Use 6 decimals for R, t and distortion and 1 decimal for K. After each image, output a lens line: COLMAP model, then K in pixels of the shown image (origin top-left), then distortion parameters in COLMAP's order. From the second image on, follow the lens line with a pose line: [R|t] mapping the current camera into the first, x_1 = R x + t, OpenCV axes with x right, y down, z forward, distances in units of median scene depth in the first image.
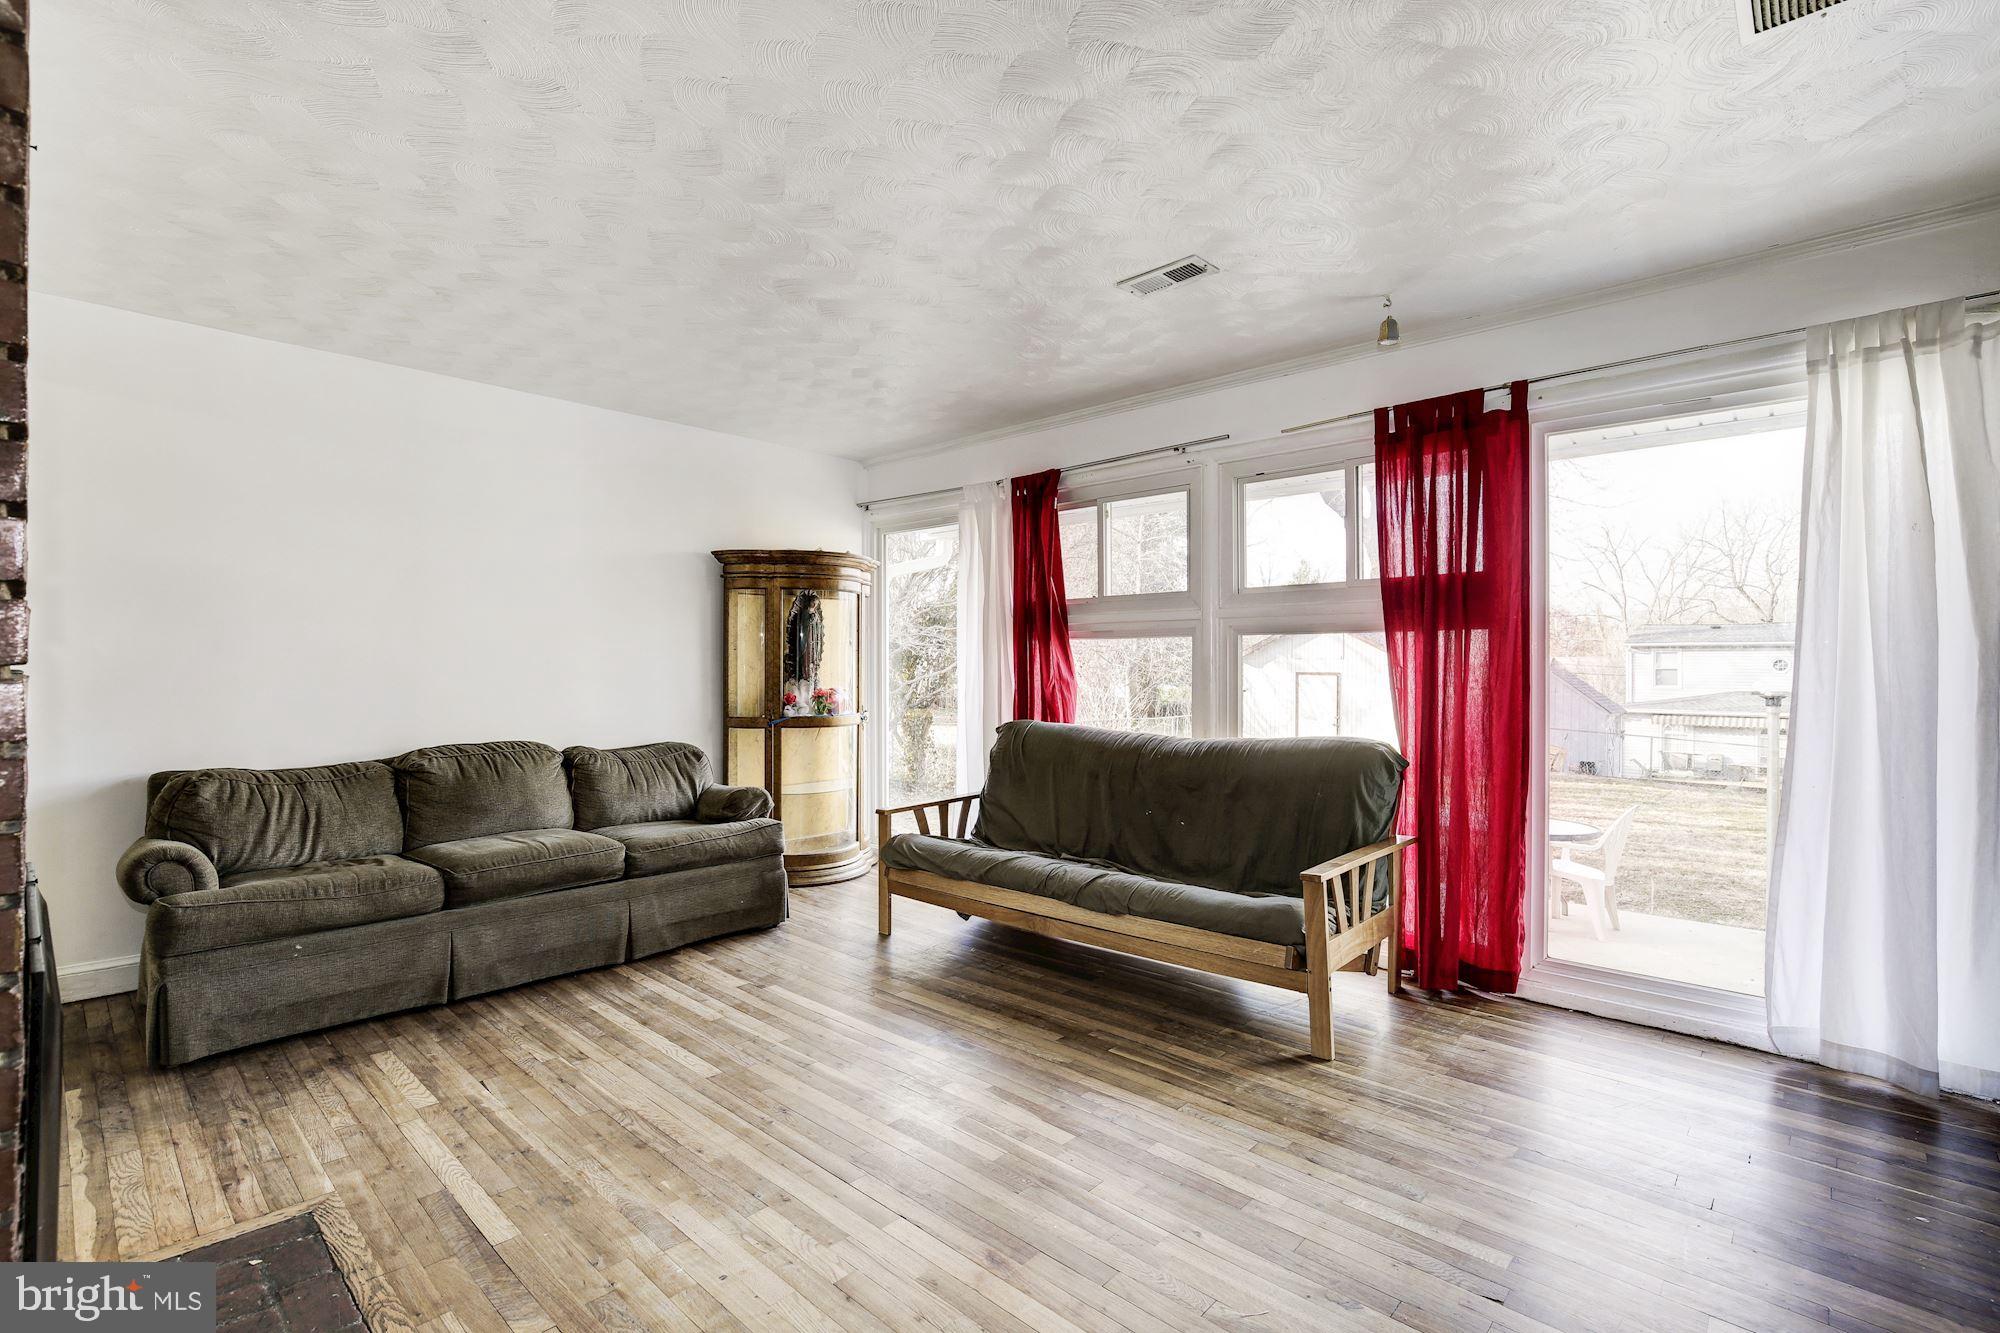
lens RADIAL K [[911.7, 0, 1000.0], [0, 911.7, 666.5], [0, 0, 1]] dist [-0.015792, 0.000115]
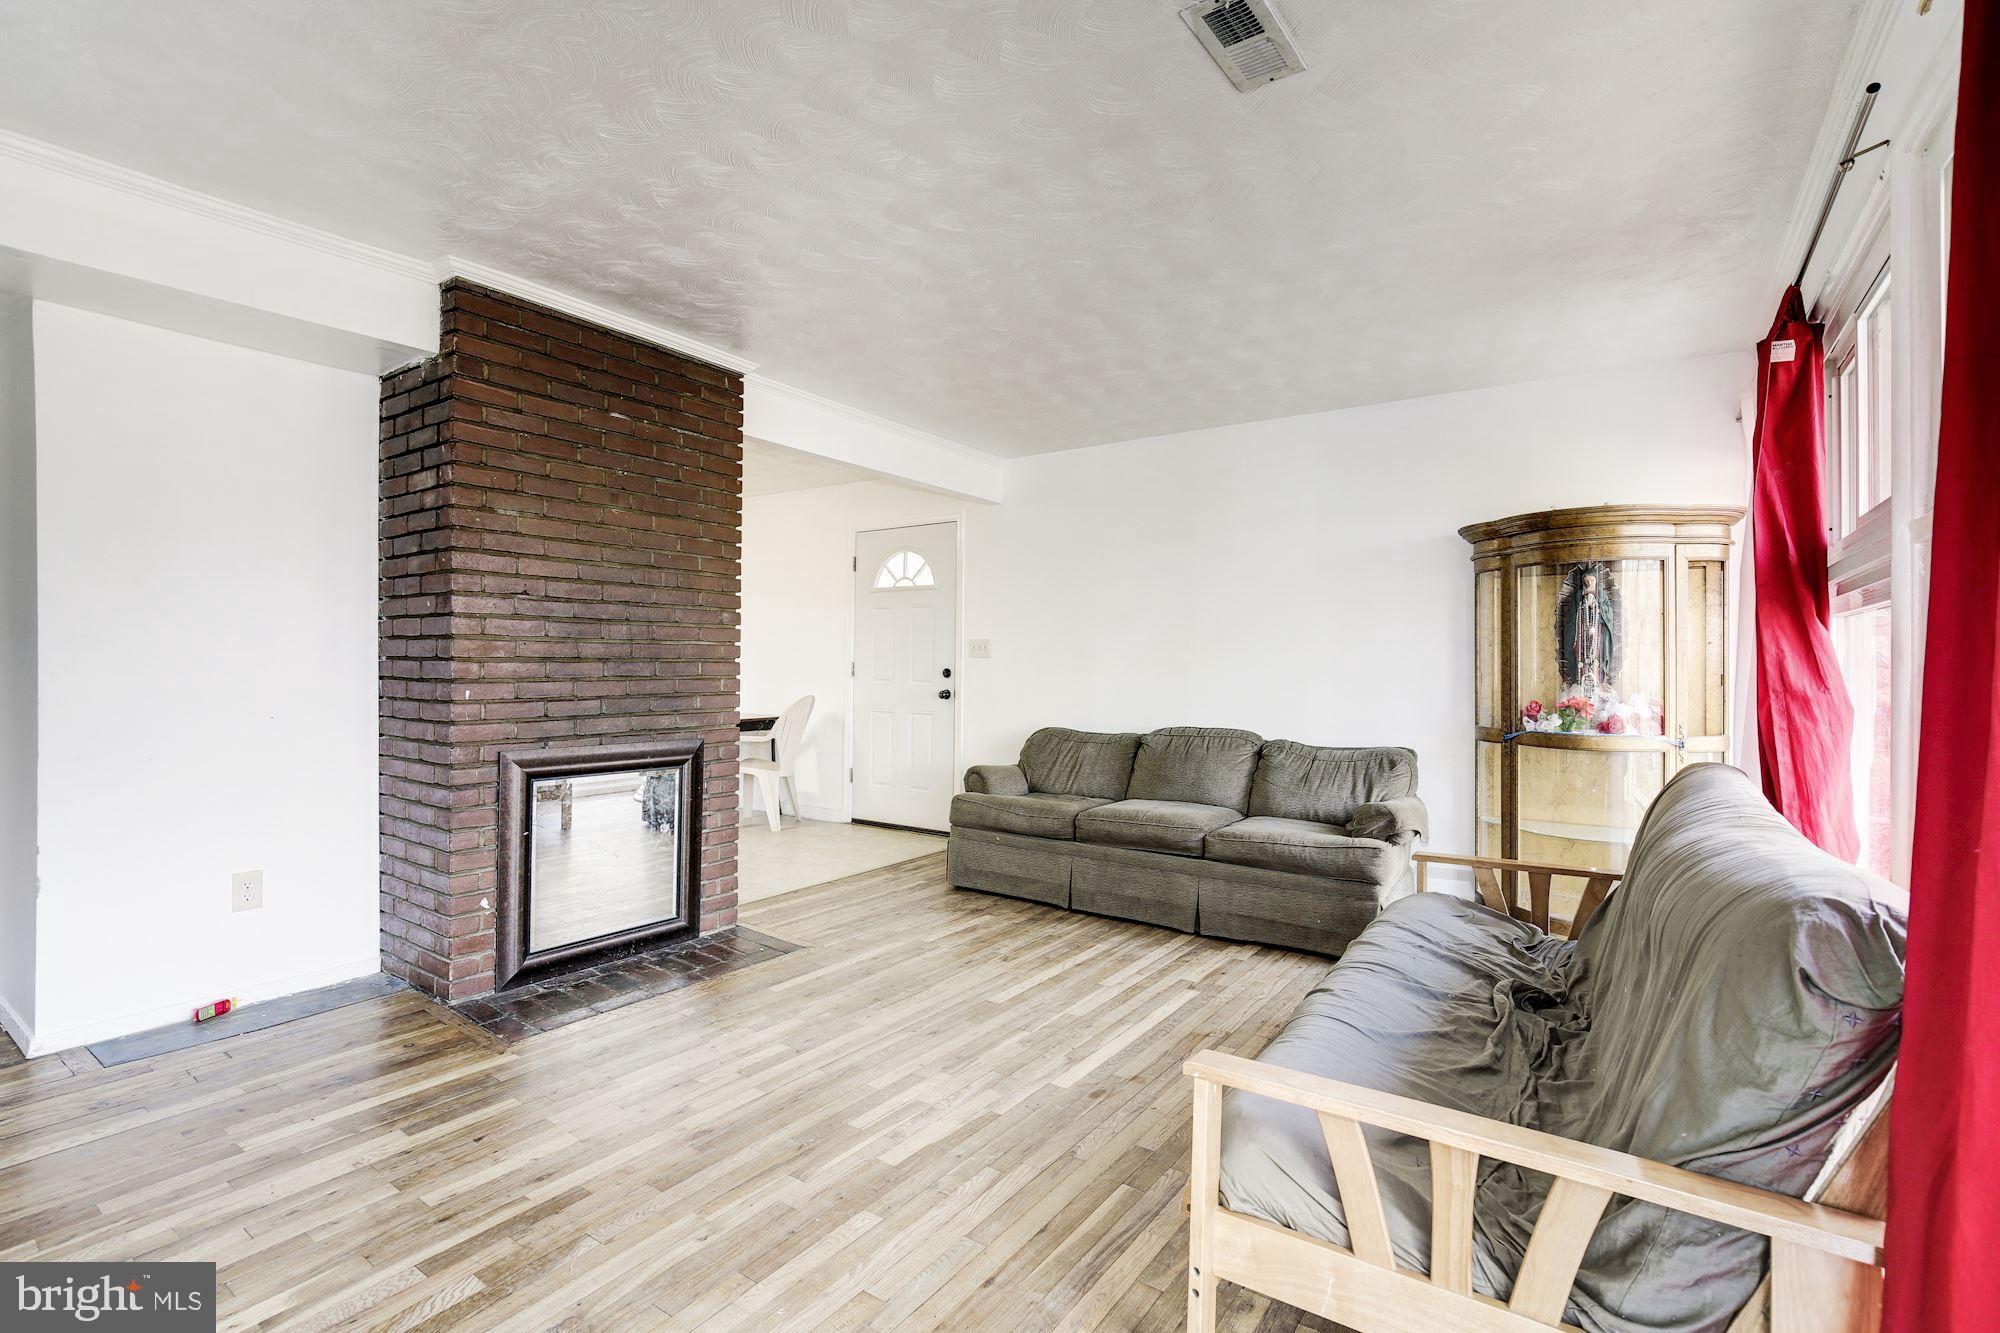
lens RADIAL K [[911.7, 0, 1000.0], [0, 911.7, 666.5], [0, 0, 1]] dist [-0.015792, 0.000115]
pose [[0.130085, 0.004987, -0.991490, 0.749567], [-0.005179, 0.999977, 0.004350, -0.000679], [0.991489, 0.004569, 0.130108, 0.721505]]
